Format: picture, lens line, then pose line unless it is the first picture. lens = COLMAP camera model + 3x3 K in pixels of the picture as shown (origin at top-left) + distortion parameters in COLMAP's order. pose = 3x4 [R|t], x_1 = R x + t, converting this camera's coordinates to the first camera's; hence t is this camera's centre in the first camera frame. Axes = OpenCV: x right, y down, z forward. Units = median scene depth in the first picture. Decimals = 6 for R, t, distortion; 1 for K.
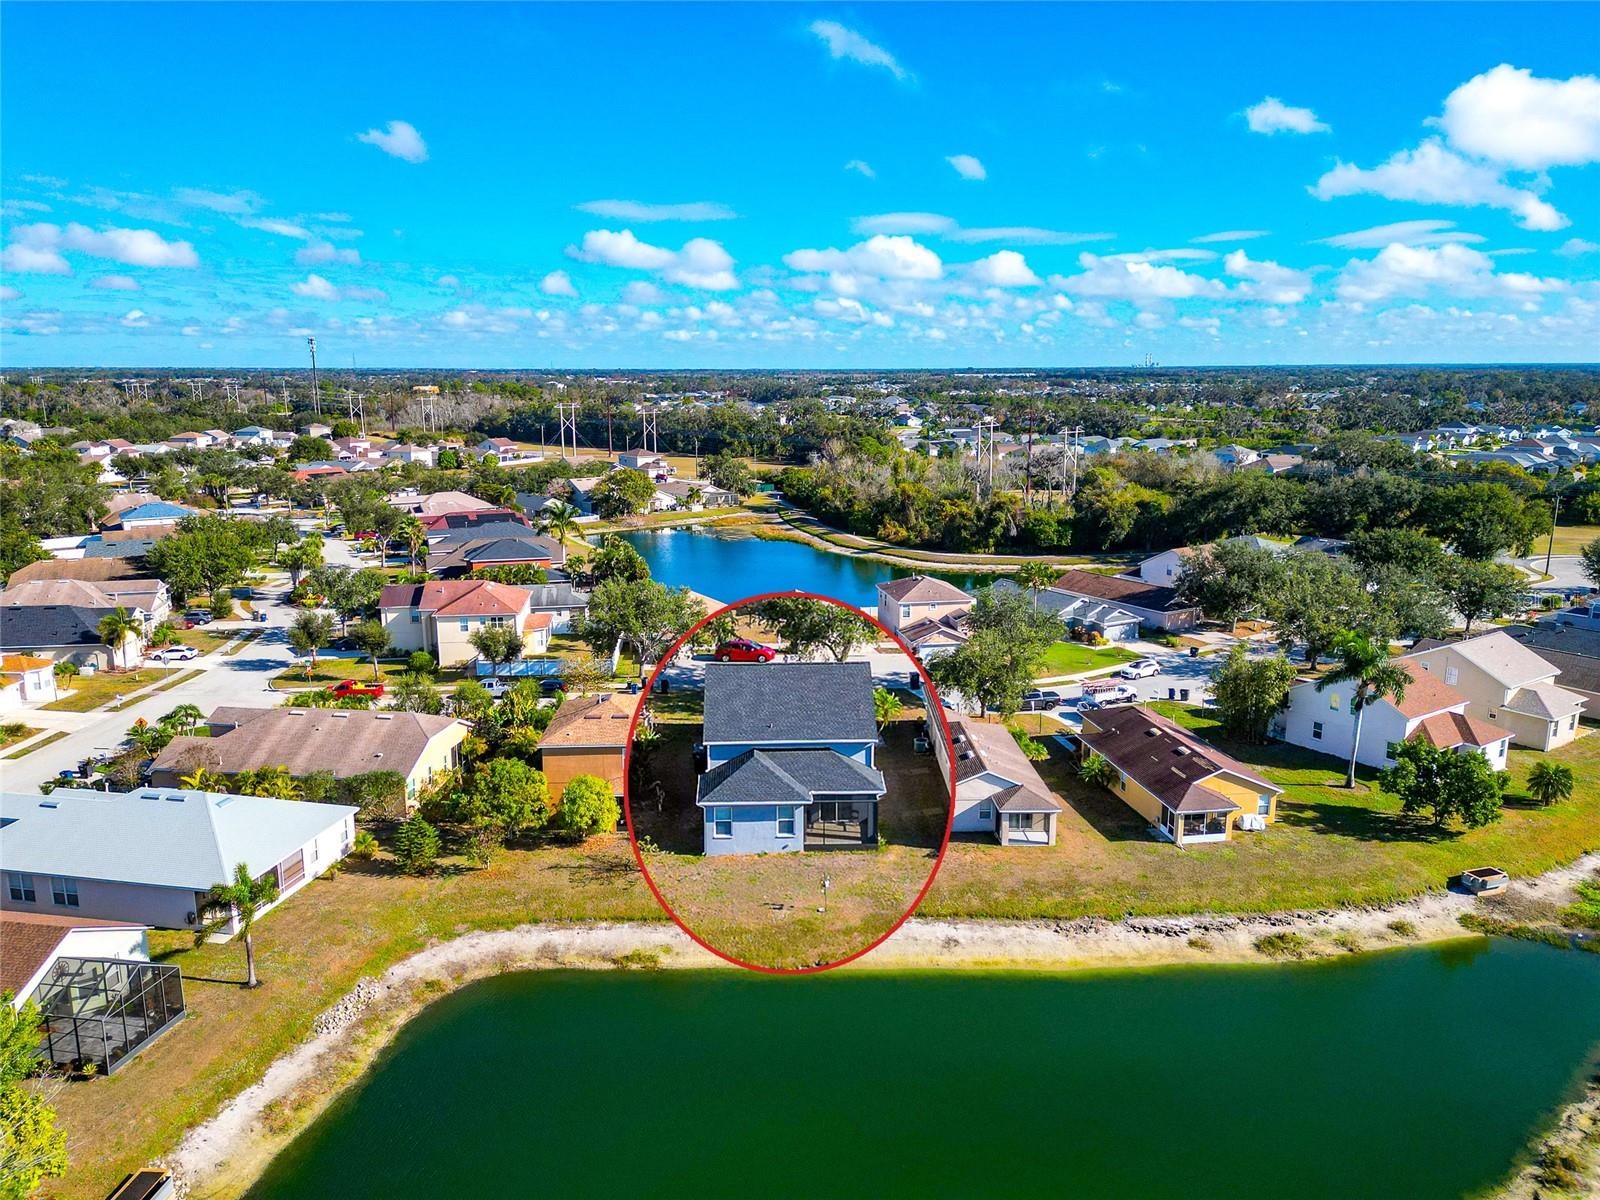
lens RADIAL K [[1115.6, 0, 794.8], [0, 1115.6, 632.4], [0, 0, 1]] dist [0.076538, -0.074560]
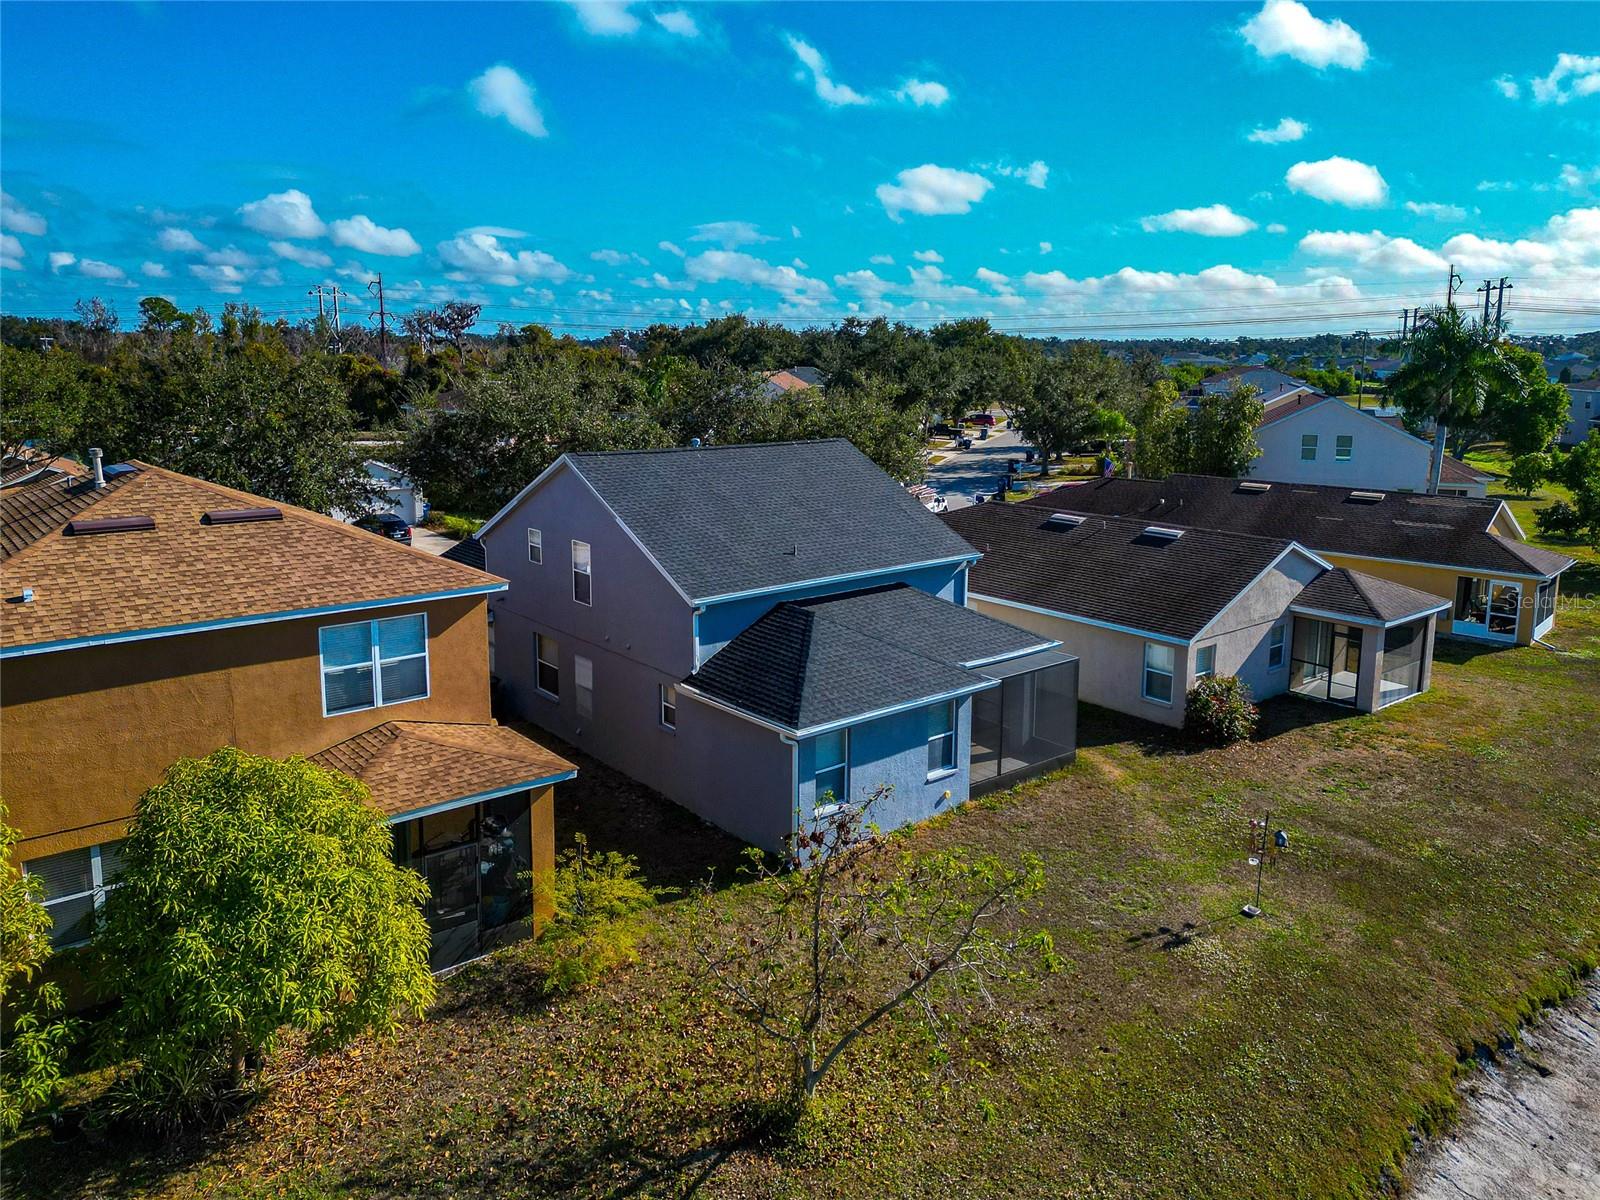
lens RADIAL K [[1140.5, 0, 792.6], [0, 1140.5, 575.9], [0, 0, 1]] dist [0.071701, -0.061021]
pose [[0.793612, -0.114255, 0.597600, -0.092490], [0.132718, 0.991065, 0.013233, 0.043935], [-0.593773, 0.068811, 0.801685, 0.320824]]
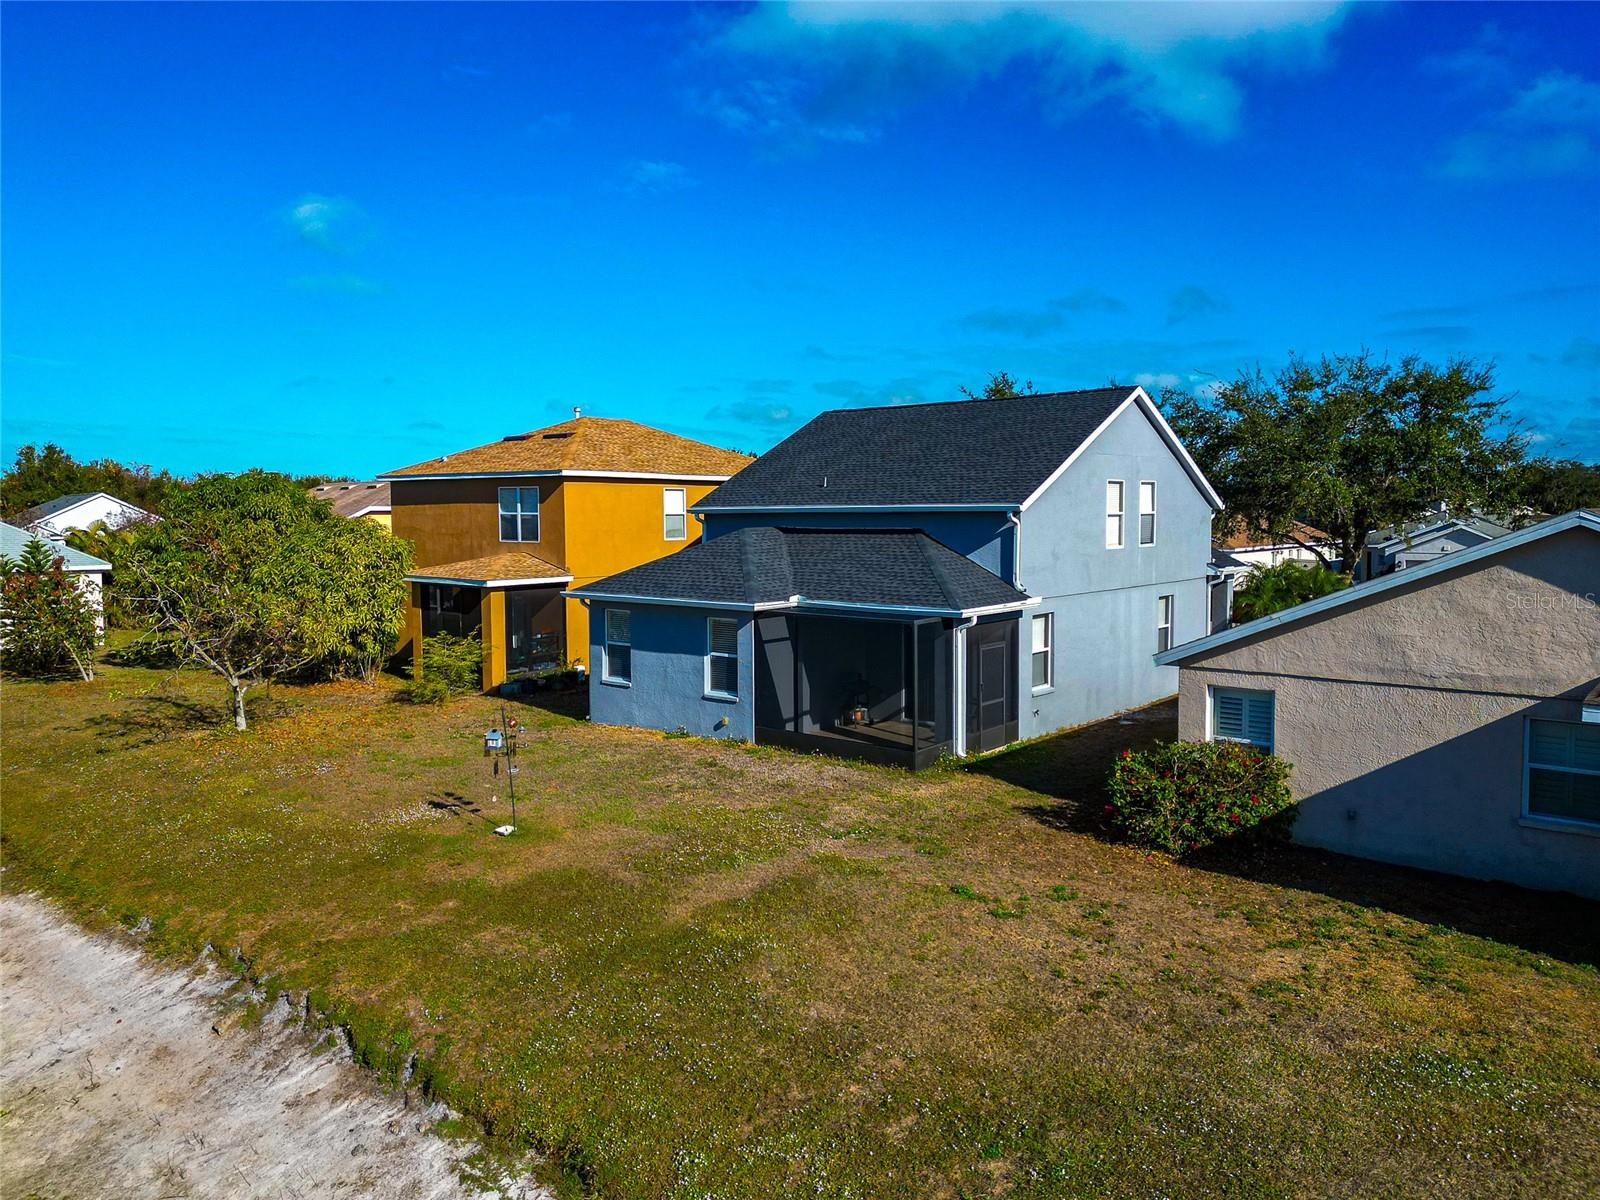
lens RADIAL K [[1127.8, 0, 788.6], [0, 1127.8, 600.5], [0, 0, 1]] dist [0.095686, -0.105066]
pose [[0.741939, 0.050845, -0.668536, 0.082858], [-0.149939, 0.984449, -0.091530, 0.070343], [0.653486, 0.168149, 0.738025, 0.330922]]
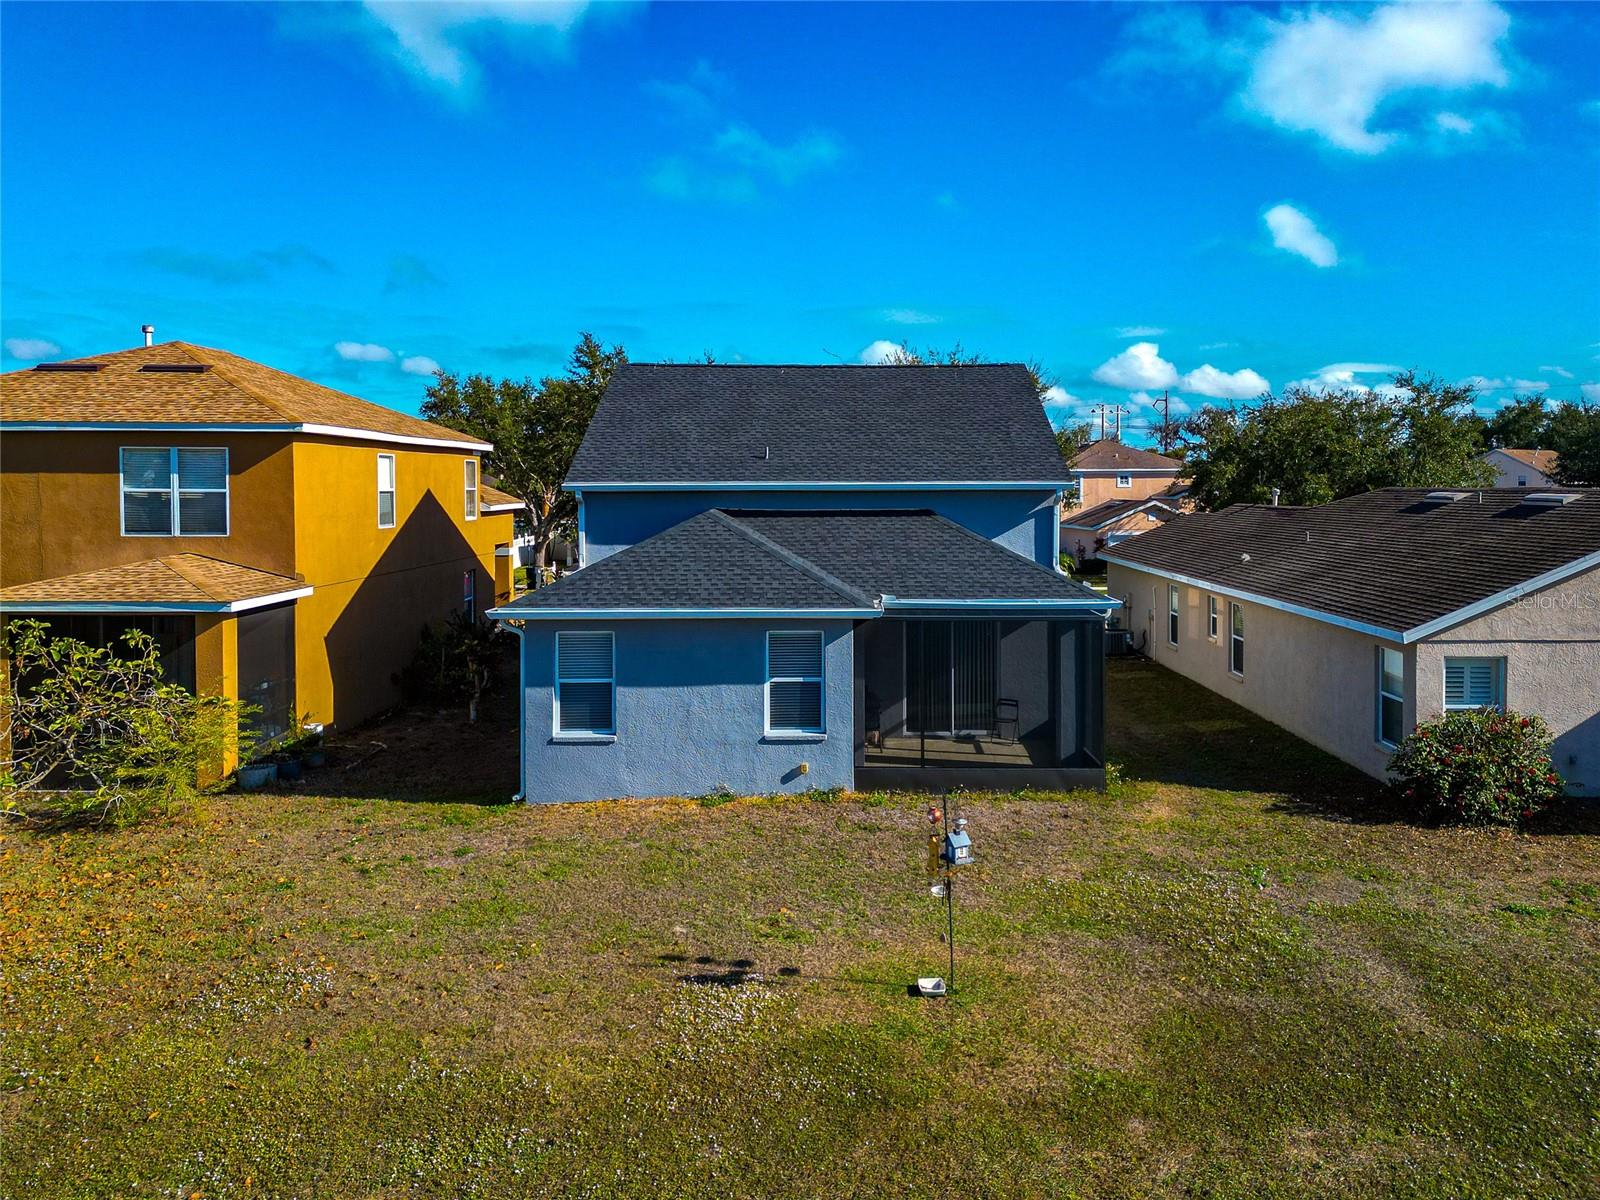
lens RADIAL K [[1156.1, 0, 851.2], [0, 1156.1, 526.1], [0, 0, 1]] dist [0.068903, -0.058215]
pose [[0.999860, 0.000832, -0.016726, 0.002974], [-0.004055, 0.981076, -0.193581, 0.071949], [0.016249, 0.193621, 0.980942, 0.323198]]
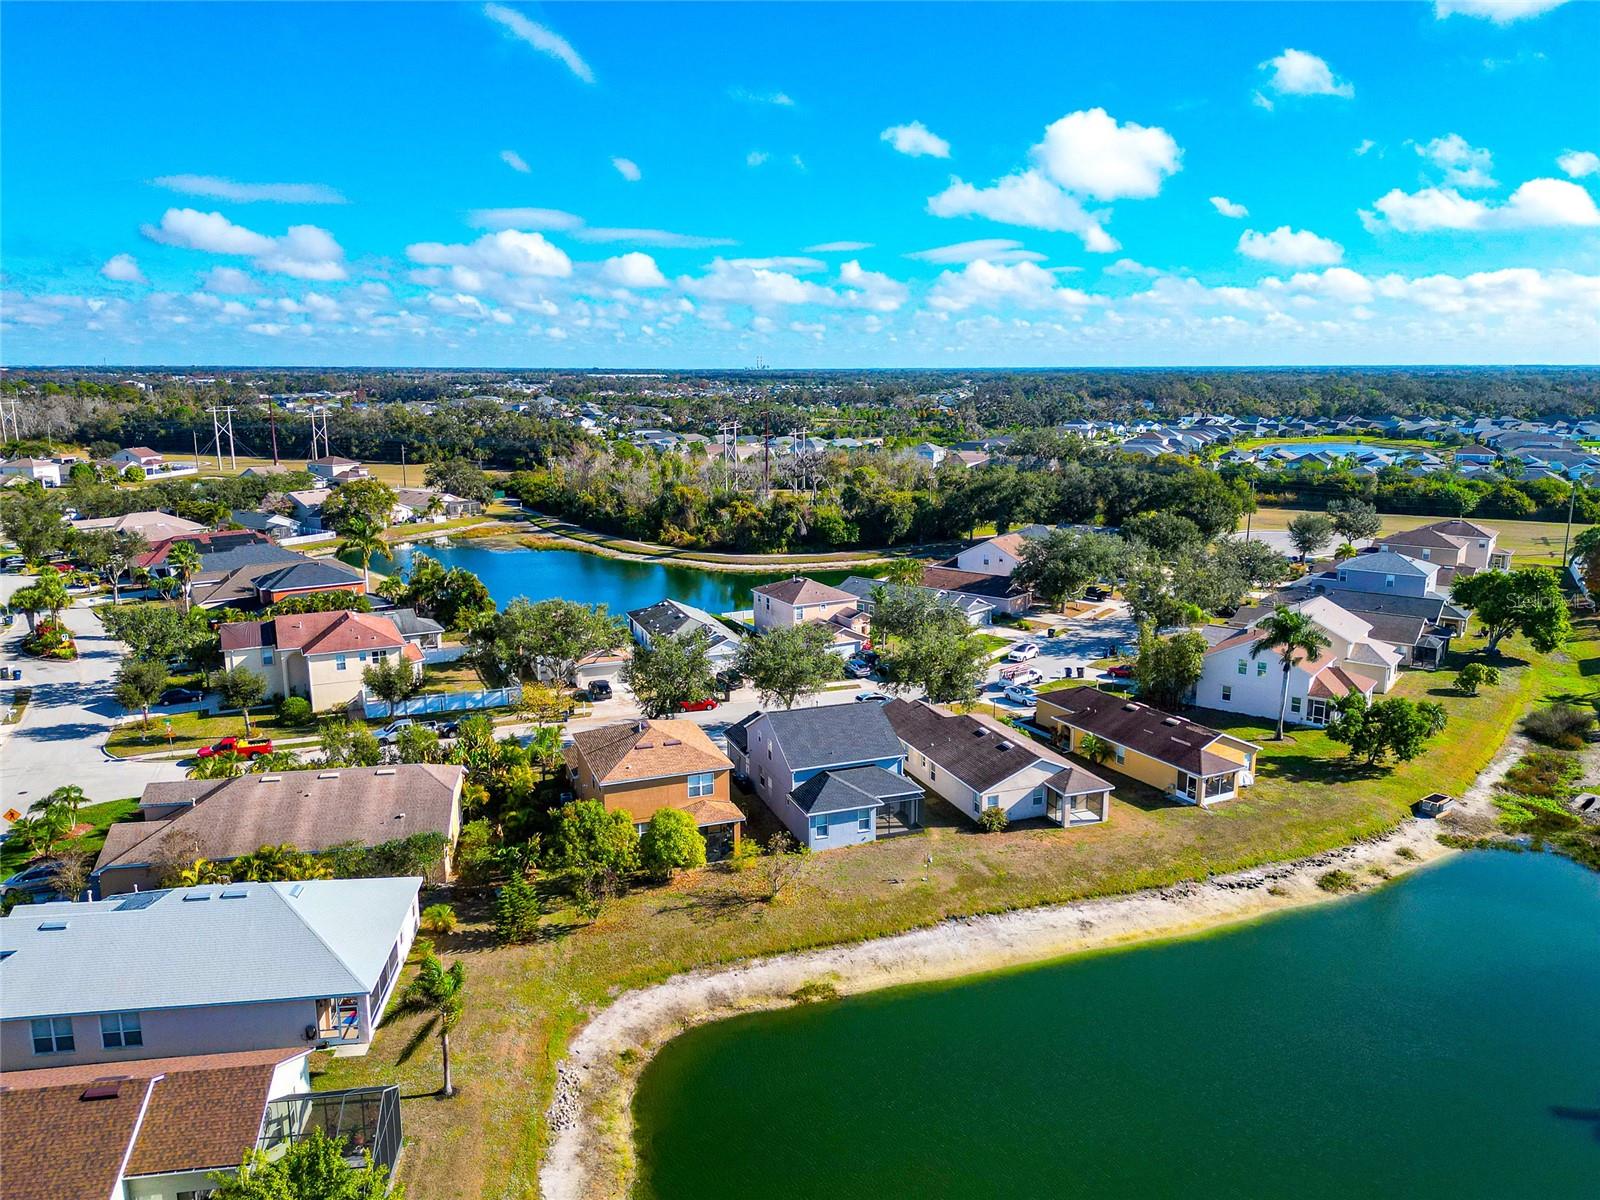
lens RADIAL K [[1119.5, 0, 796.8], [0, 1119.5, 630.5], [0, 0, 1]] dist [0.077973, -0.075646]
pose [[0.946798, -0.072079, 0.313654, -0.151556], [0.072857, 0.997299, 0.009258, -0.009115], [-0.313474, 0.014086, 0.949492, 0.029847]]
